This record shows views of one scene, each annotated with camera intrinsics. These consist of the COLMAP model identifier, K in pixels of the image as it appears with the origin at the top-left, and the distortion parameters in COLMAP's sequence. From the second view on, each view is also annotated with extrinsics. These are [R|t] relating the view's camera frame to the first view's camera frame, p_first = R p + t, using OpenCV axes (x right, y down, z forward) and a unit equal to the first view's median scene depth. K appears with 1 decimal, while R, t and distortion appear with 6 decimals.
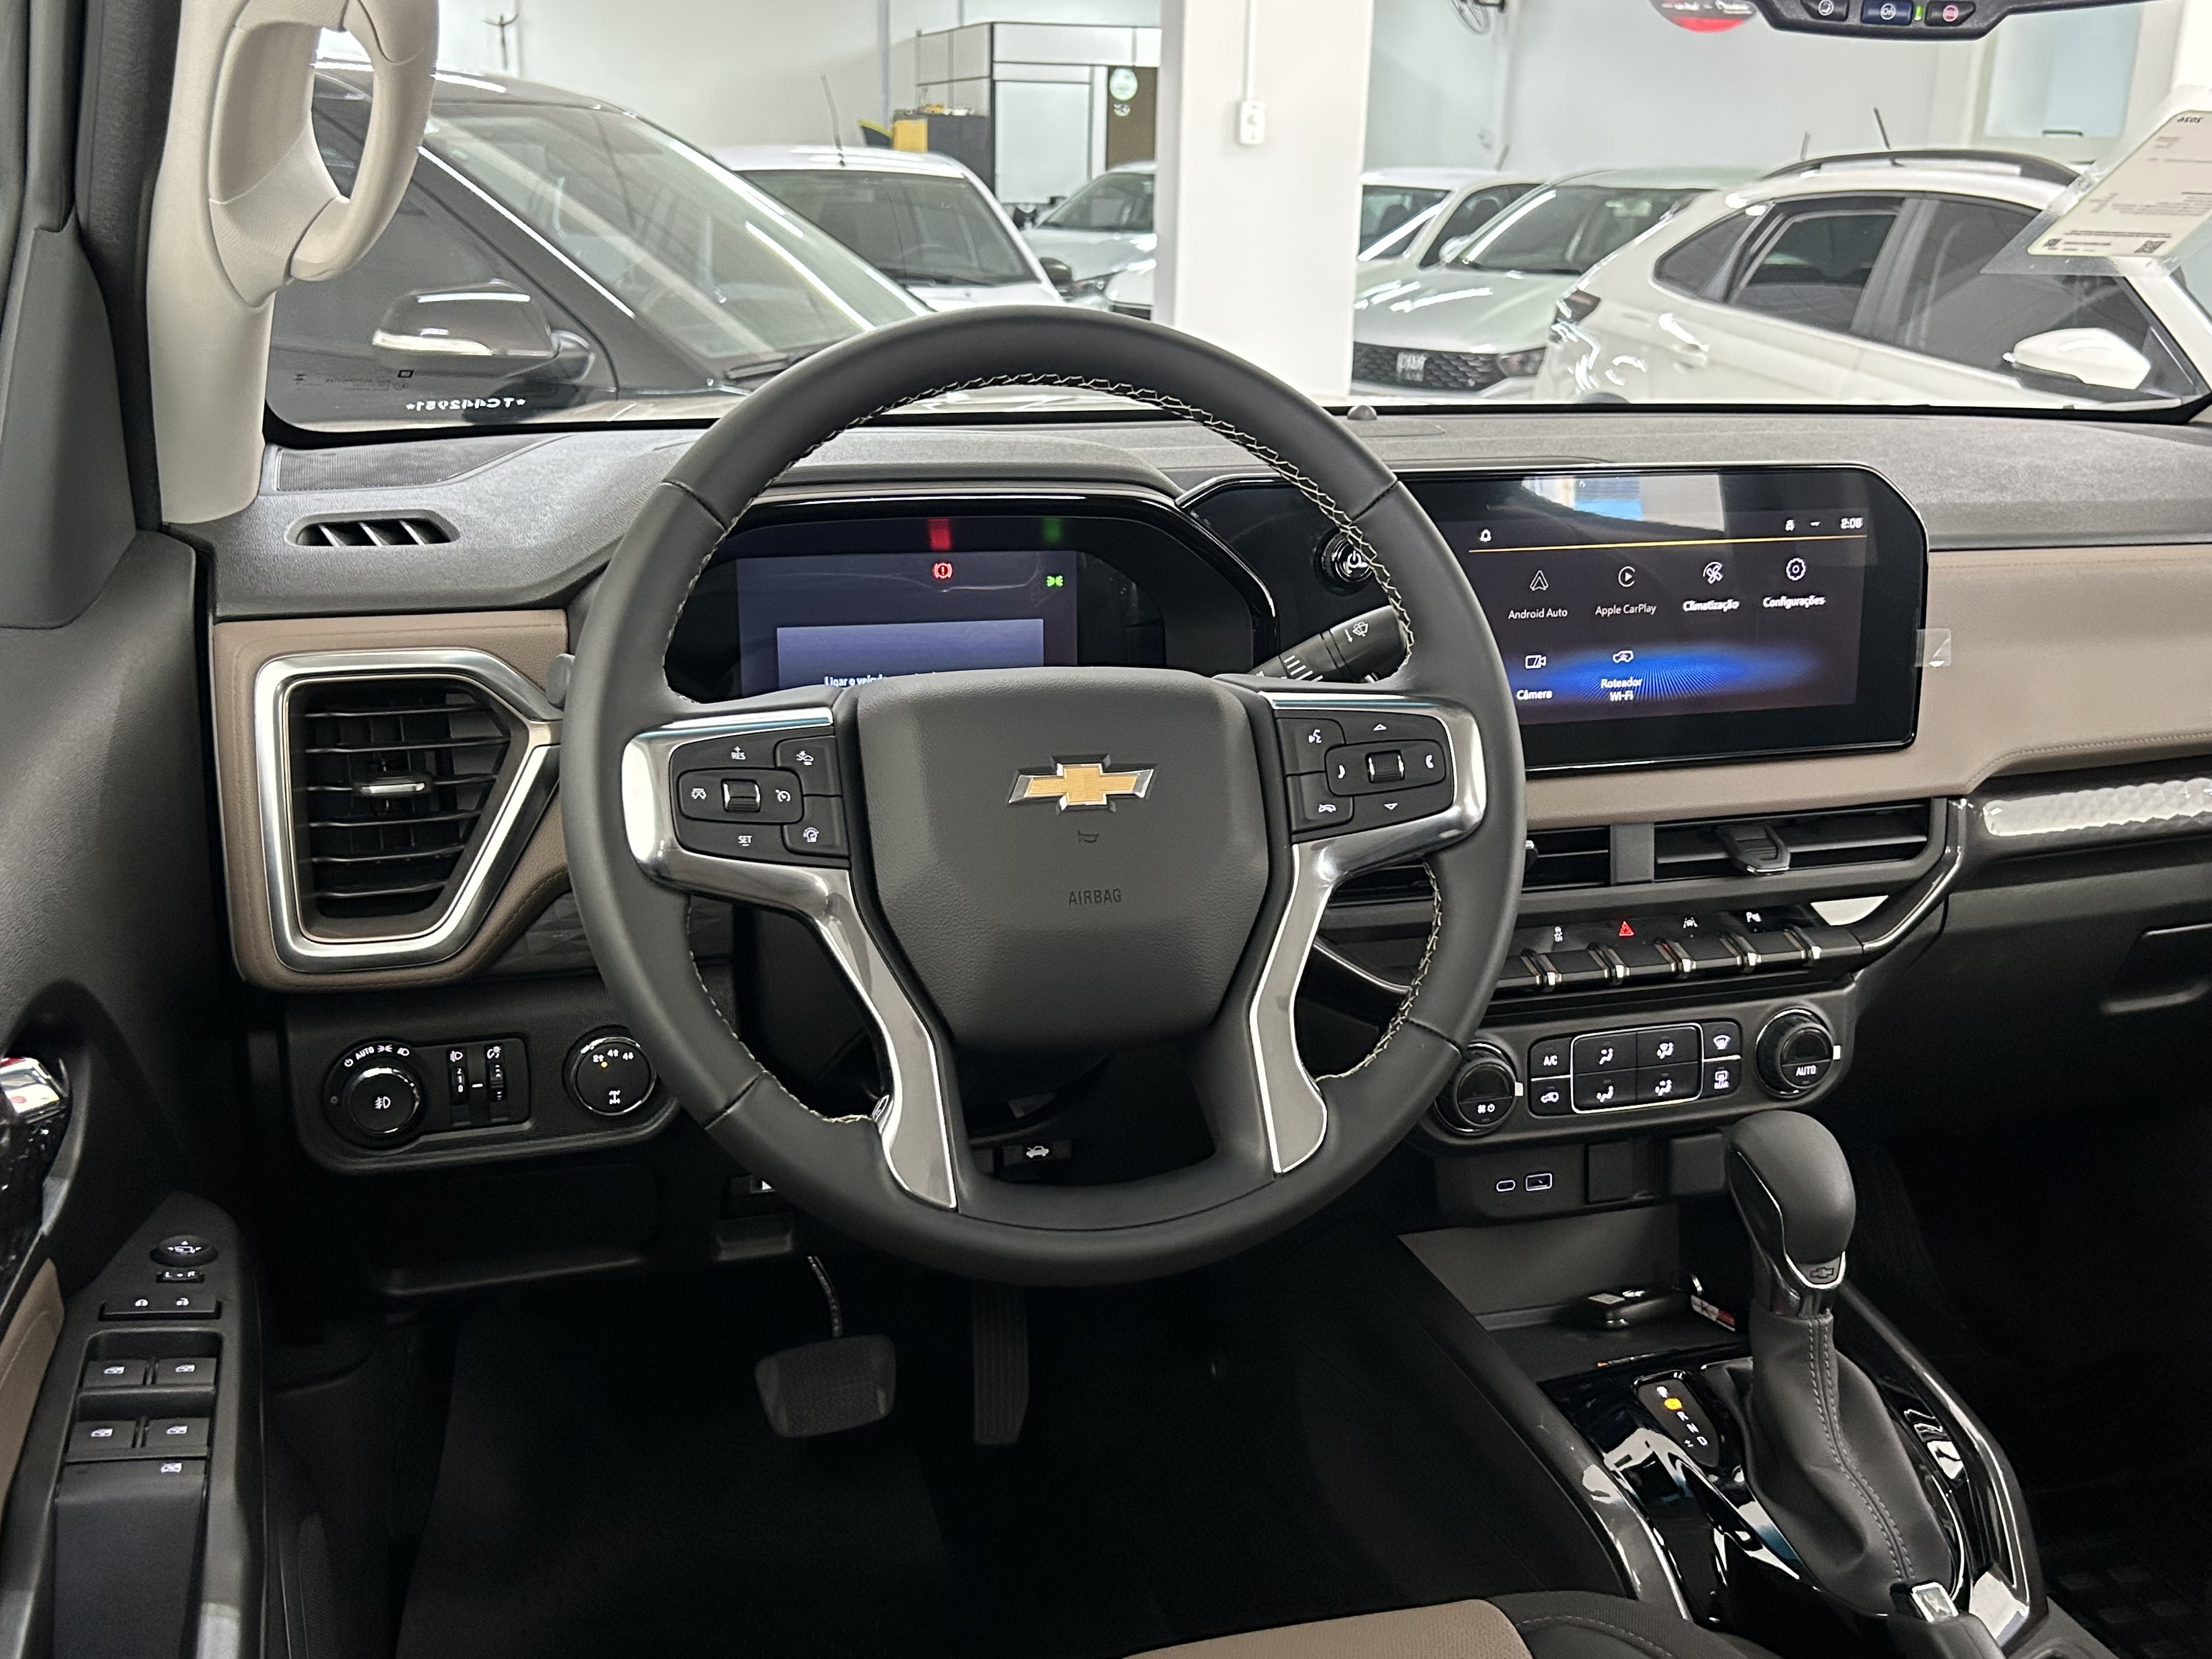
lens RADIAL K [[2105.8, 0, 1106.0], [0, 2105.8, 829.5], [0, 0, 1]] dist [0.055153, 0.007254]
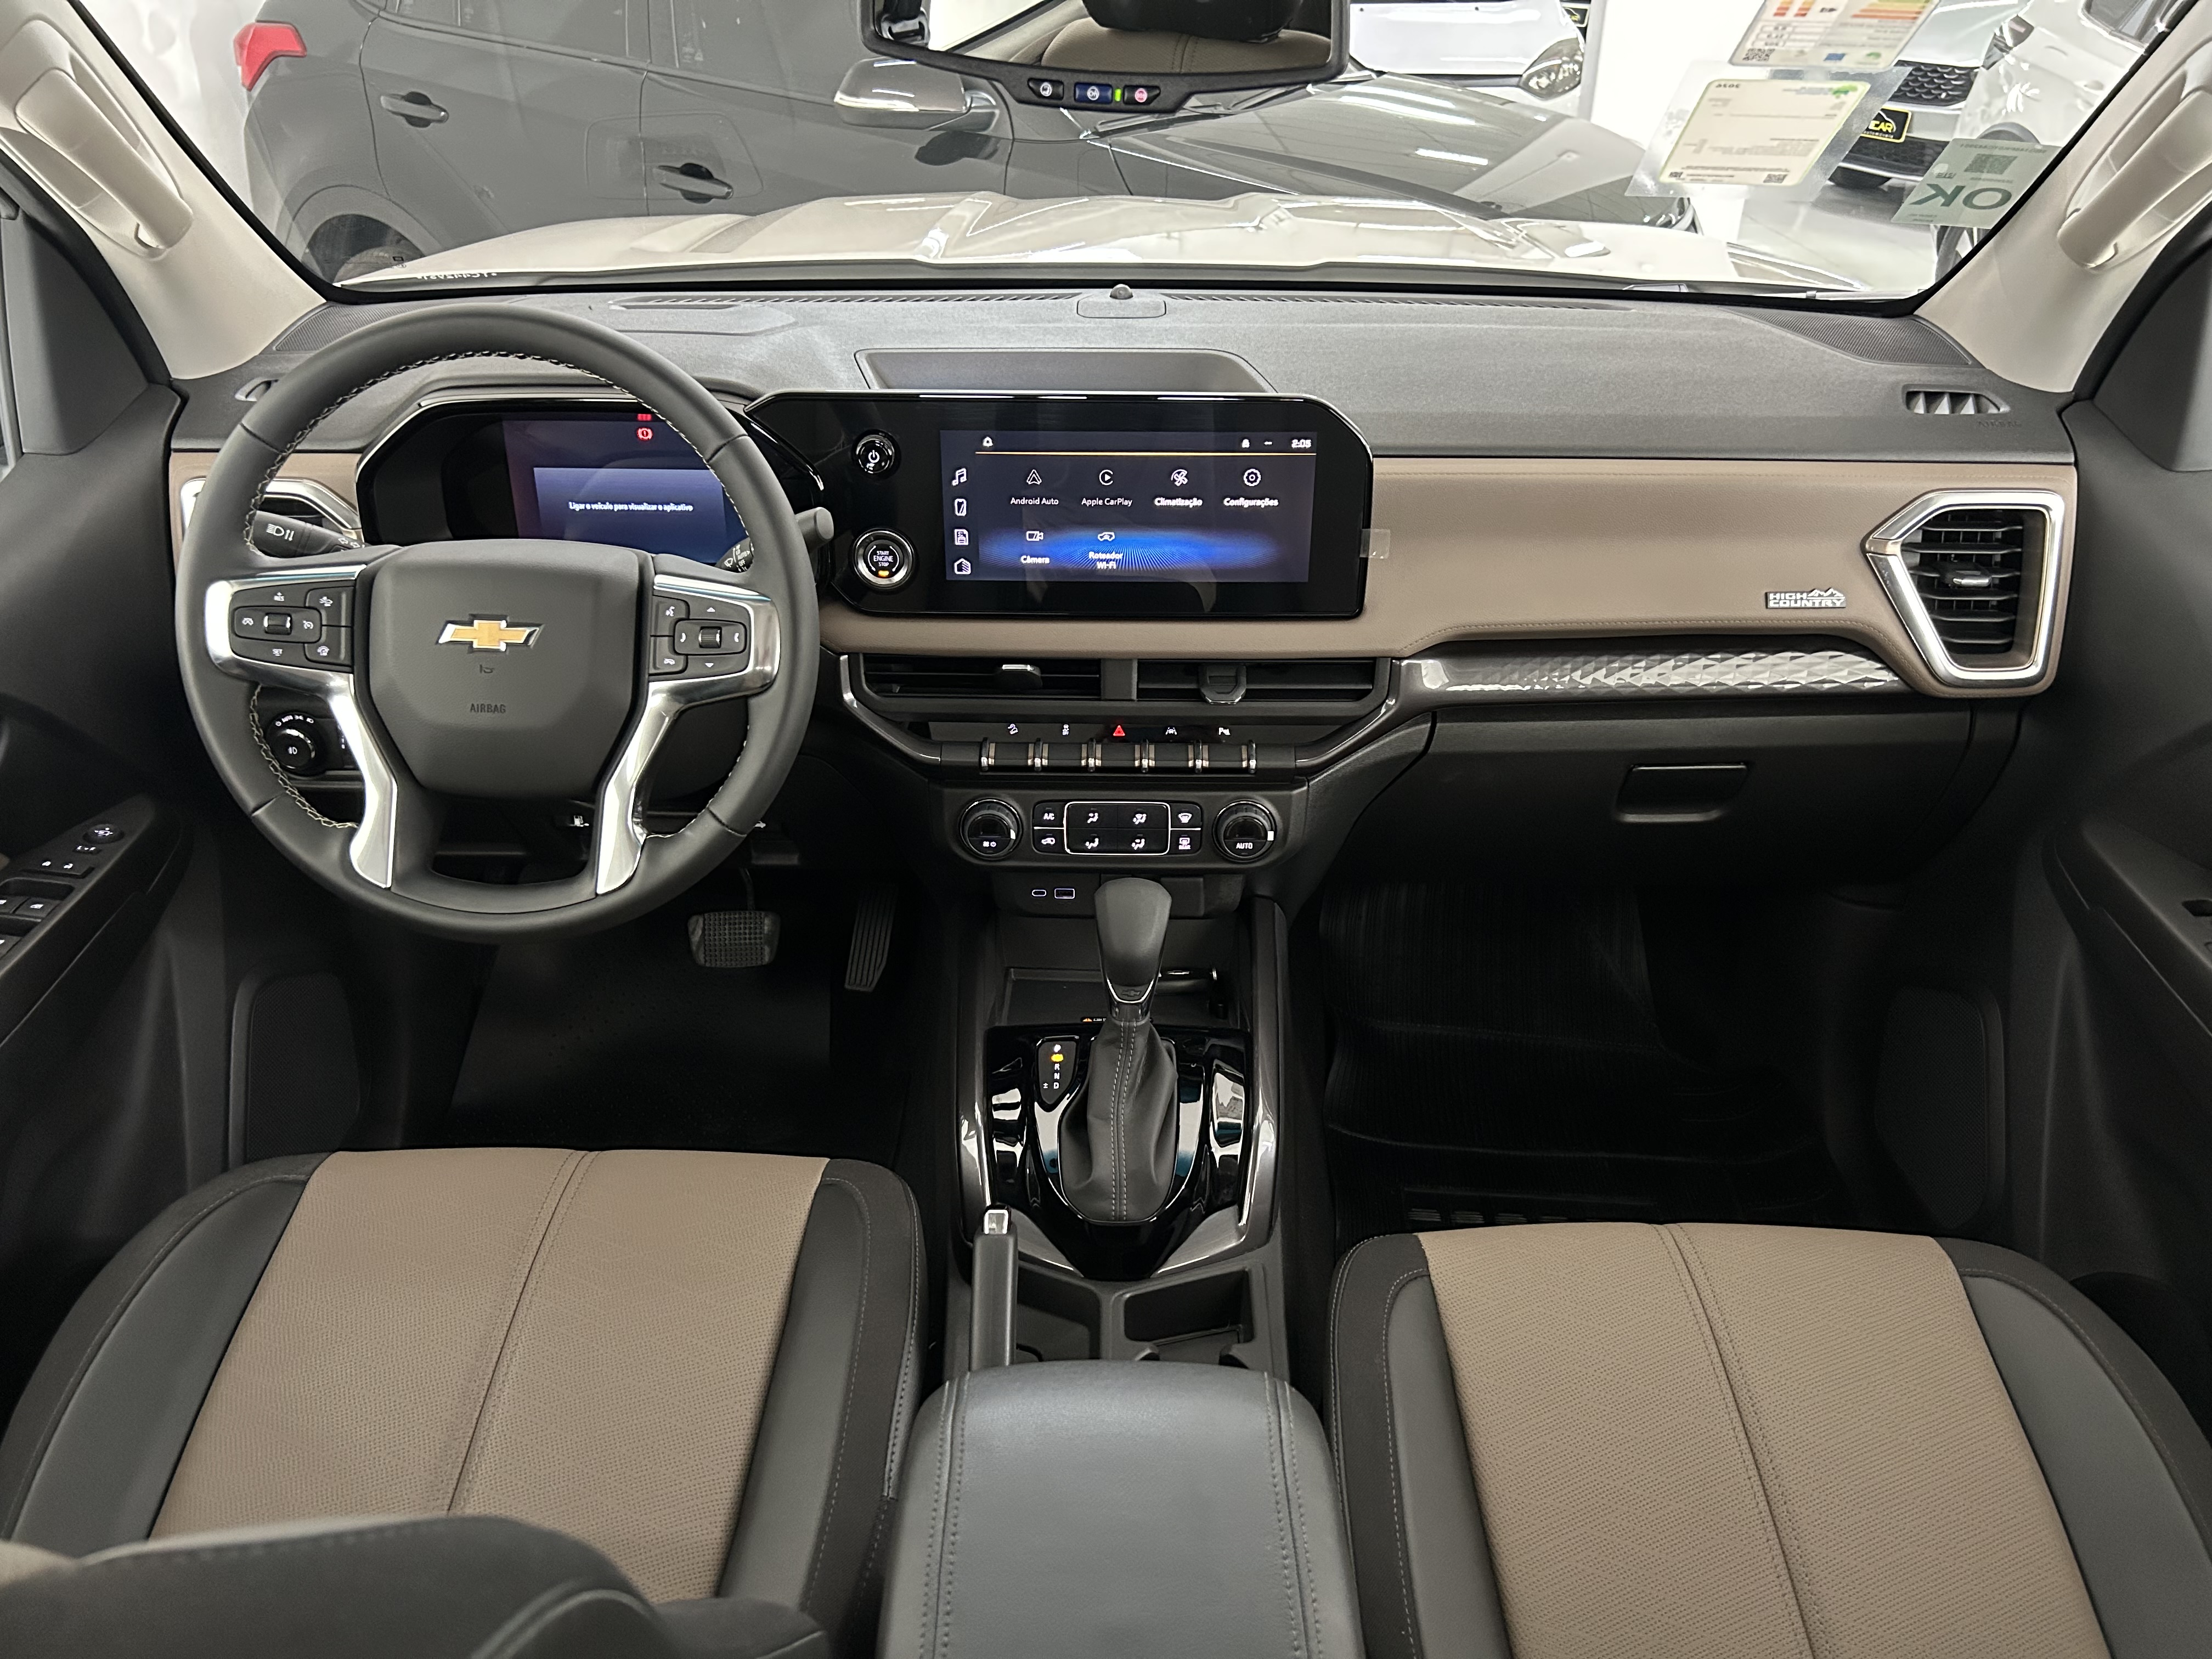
lens RADIAL K [[1640.2, 0, 1106.0], [0, 1640.2, 829.5], [0, 0, 1]] dist [0.107341, -0.165258]
pose [[0.946599, 0.143576, -0.288681, 0.566935], [-0.074600, 0.968611, 0.237125, -0.147474], [0.313665, -0.202927, 0.927596, -0.019034]]
